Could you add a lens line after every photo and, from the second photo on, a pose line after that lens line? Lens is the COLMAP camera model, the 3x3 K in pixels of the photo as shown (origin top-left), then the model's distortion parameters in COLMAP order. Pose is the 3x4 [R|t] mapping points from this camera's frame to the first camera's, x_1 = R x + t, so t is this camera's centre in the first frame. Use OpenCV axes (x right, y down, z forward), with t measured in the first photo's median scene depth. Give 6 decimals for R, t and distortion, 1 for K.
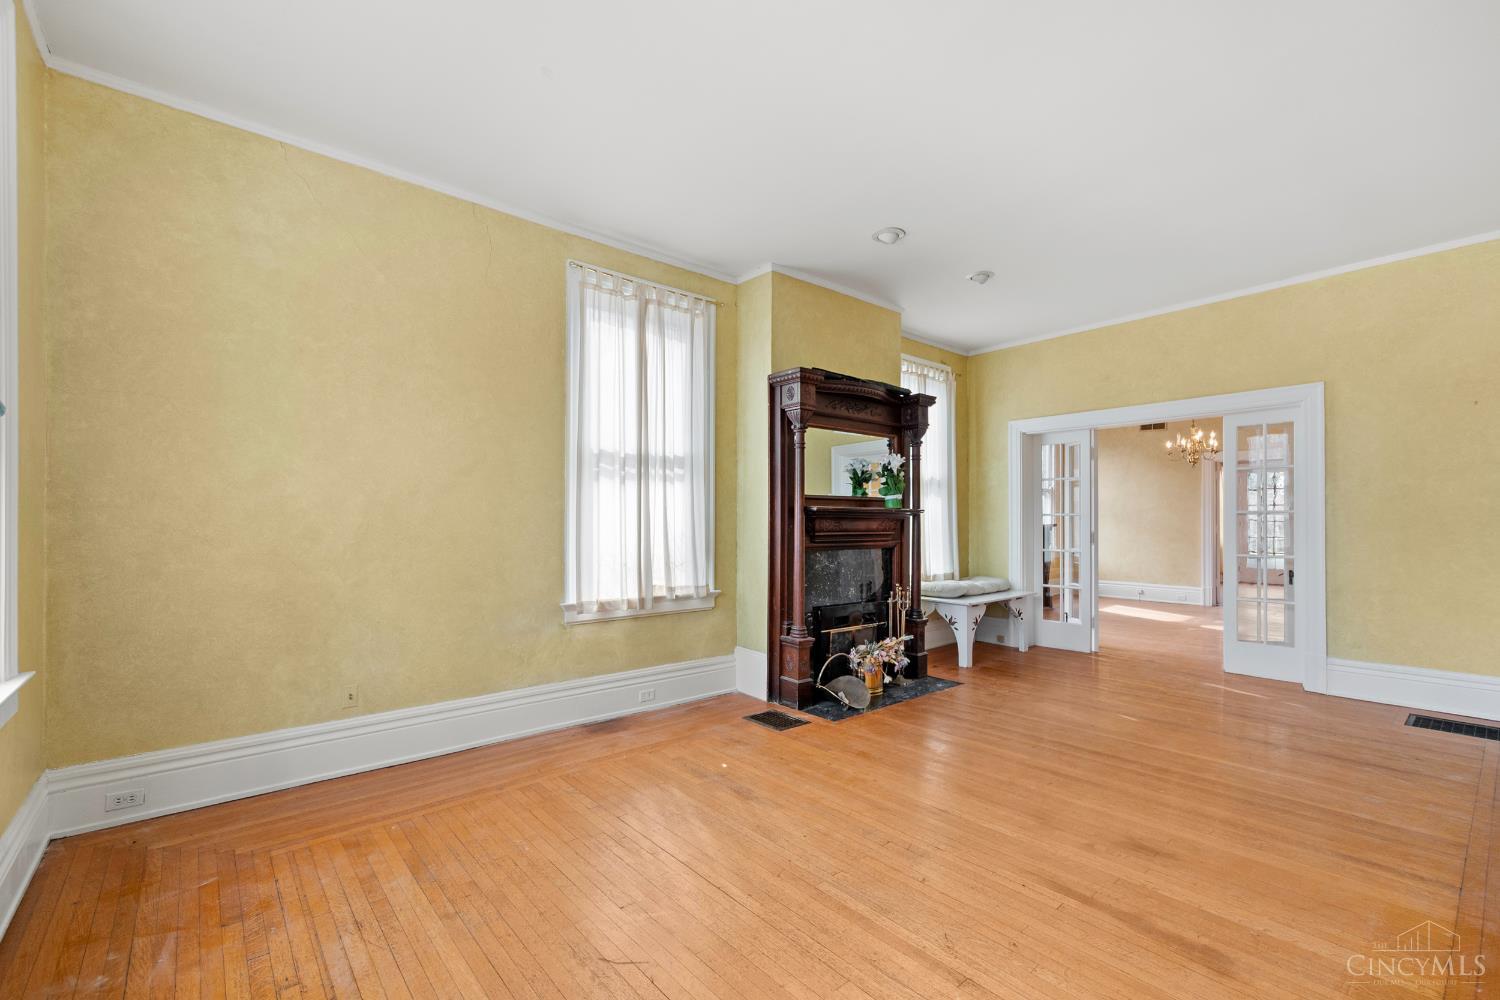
lens RADIAL K [[646.5, 0, 722.6], [0, 646.5, 526.6], [0, 0, 1]] dist [0.000326, 0.001114]
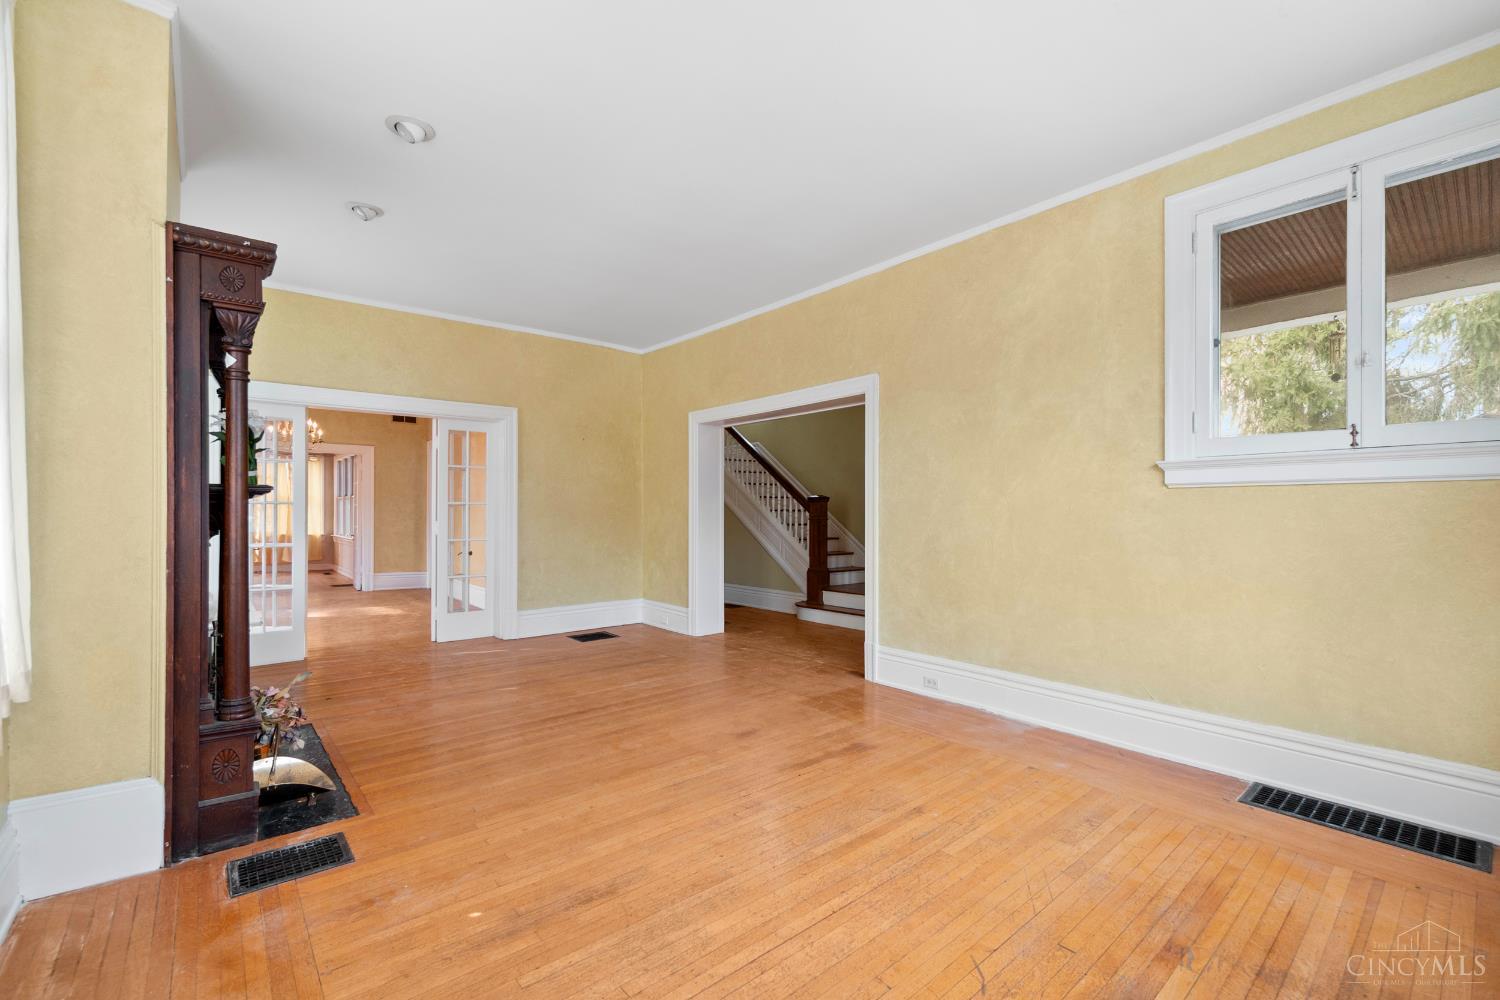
lens RADIAL K [[646.5, 0, 760.5], [0, 646.5, 495.6], [0, 0, 1]] dist [0.000326, 0.001114]
pose [[-0.030469, 0.024834, 0.999227, -0.491496], [0.005872, 0.999679, -0.024666, -0.004012], [-0.999518, 0.005116, -0.030605, 0.596565]]
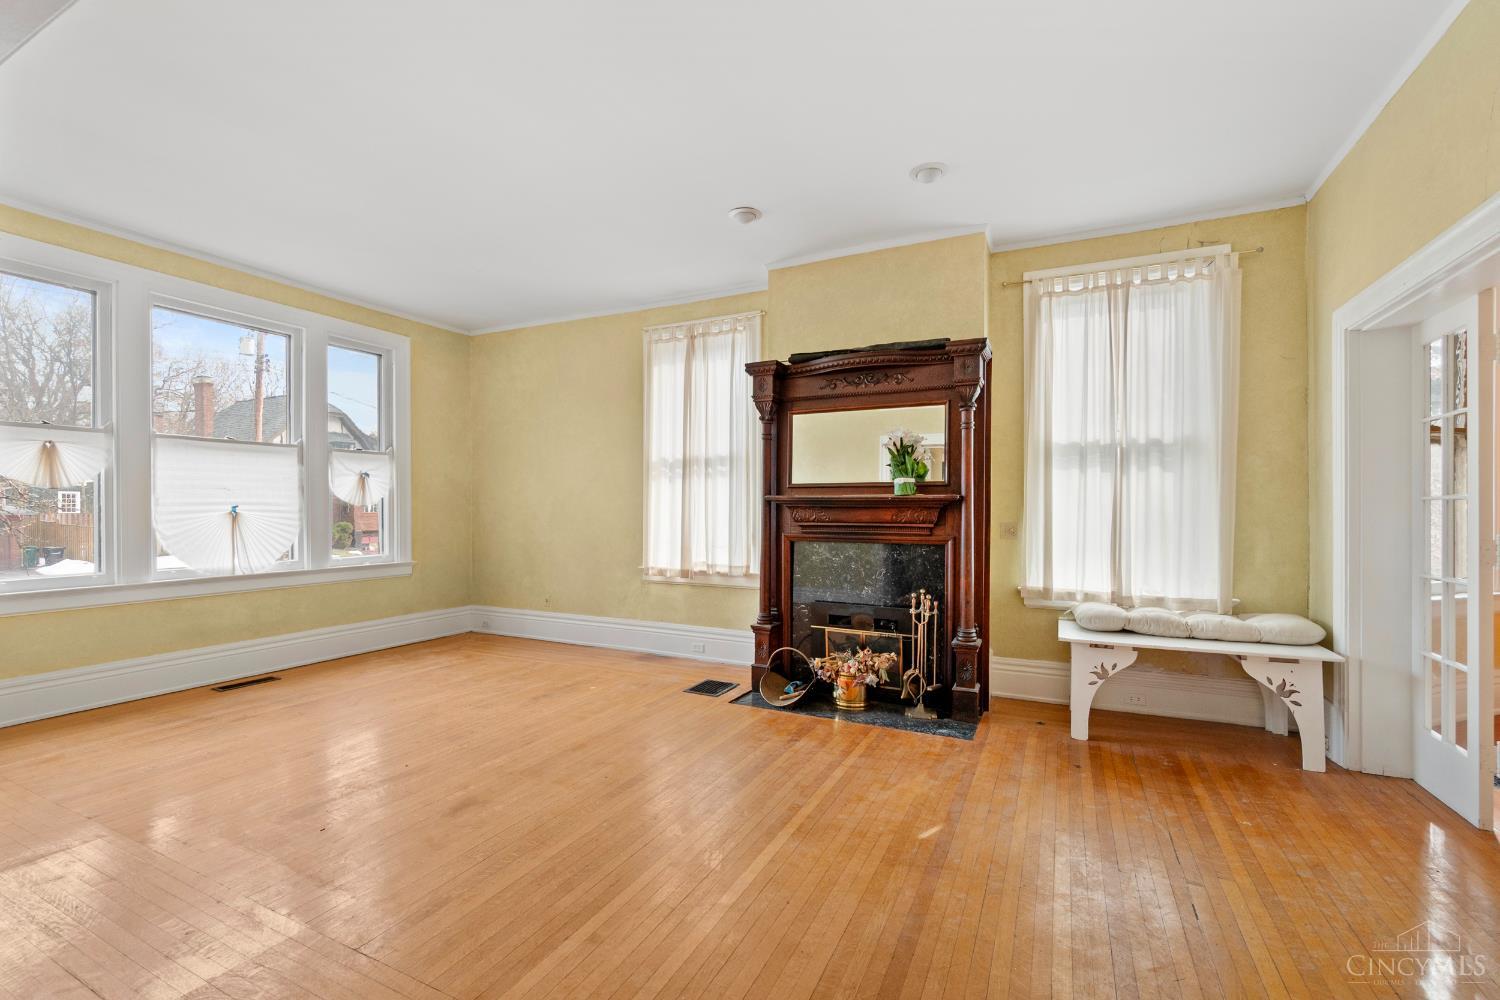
lens RADIAL K [[646.5, 0, 746.6], [0, 646.5, 514.1], [0, 0, 1]] dist [0.000326, 0.001114]
pose [[0.410978, 0.009494, -0.911596, 1.105297], [-0.007504, 0.999947, 0.007031, -0.010242], [0.911614, 0.003951, 0.411028, 0.582283]]
